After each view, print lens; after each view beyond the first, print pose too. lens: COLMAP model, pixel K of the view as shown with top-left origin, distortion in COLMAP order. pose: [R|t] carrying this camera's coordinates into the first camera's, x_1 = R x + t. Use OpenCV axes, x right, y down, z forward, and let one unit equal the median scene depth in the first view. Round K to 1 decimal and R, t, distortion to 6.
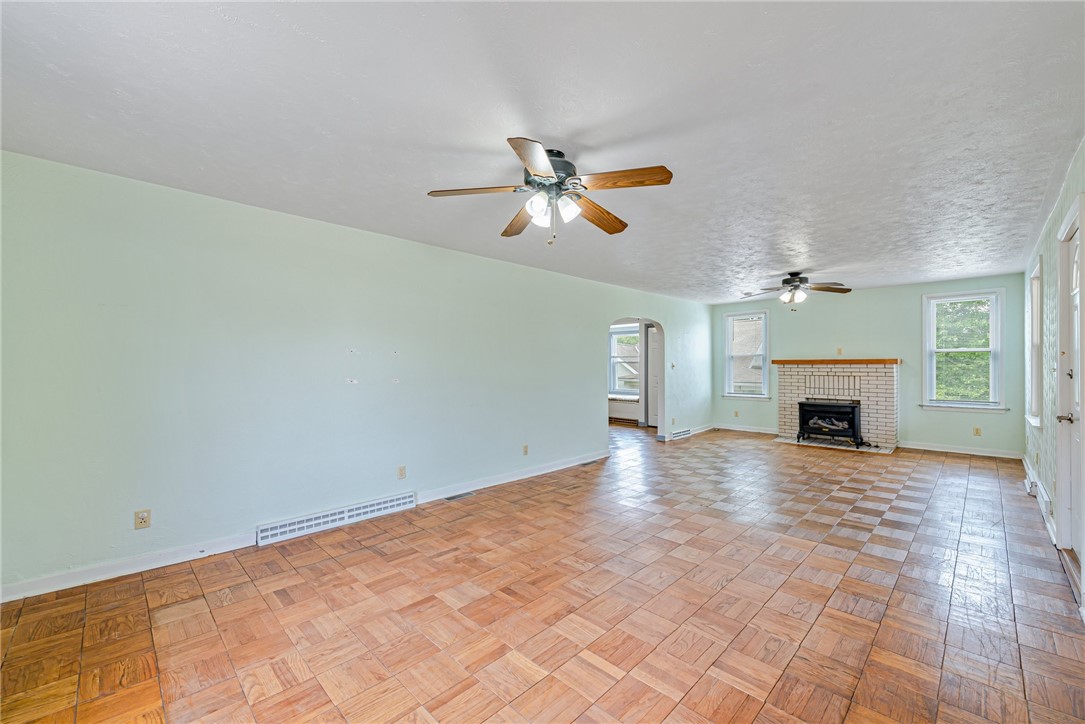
lens RADIAL K [[432.5, 0, 539.7], [0, 432.5, 366.1], [0, 0, 1]] dist [0.012561, -0.002418]
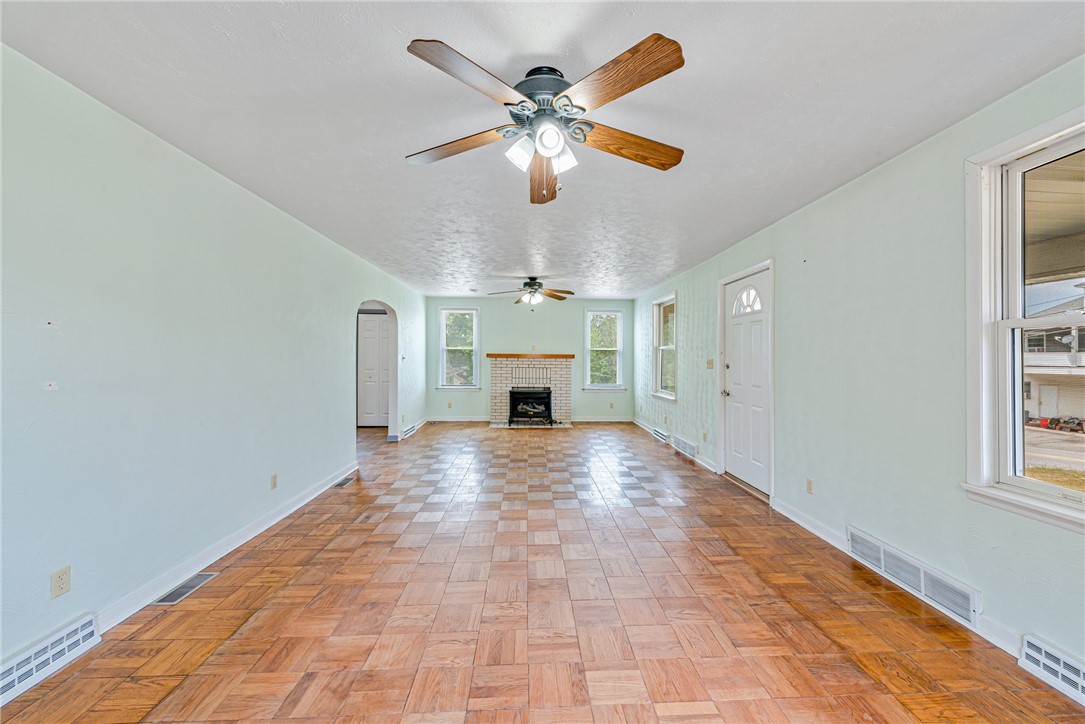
lens RADIAL K [[432.5, 0, 544.8], [0, 432.5, 359.1], [0, 0, 1]] dist [0.012561, -0.002418]
pose [[0.670829, 0.007696, 0.741572, -0.224663], [-0.009332, 0.999955, -0.001936, 0.000864], [-0.741554, -0.005621, 0.670870, 0.208821]]
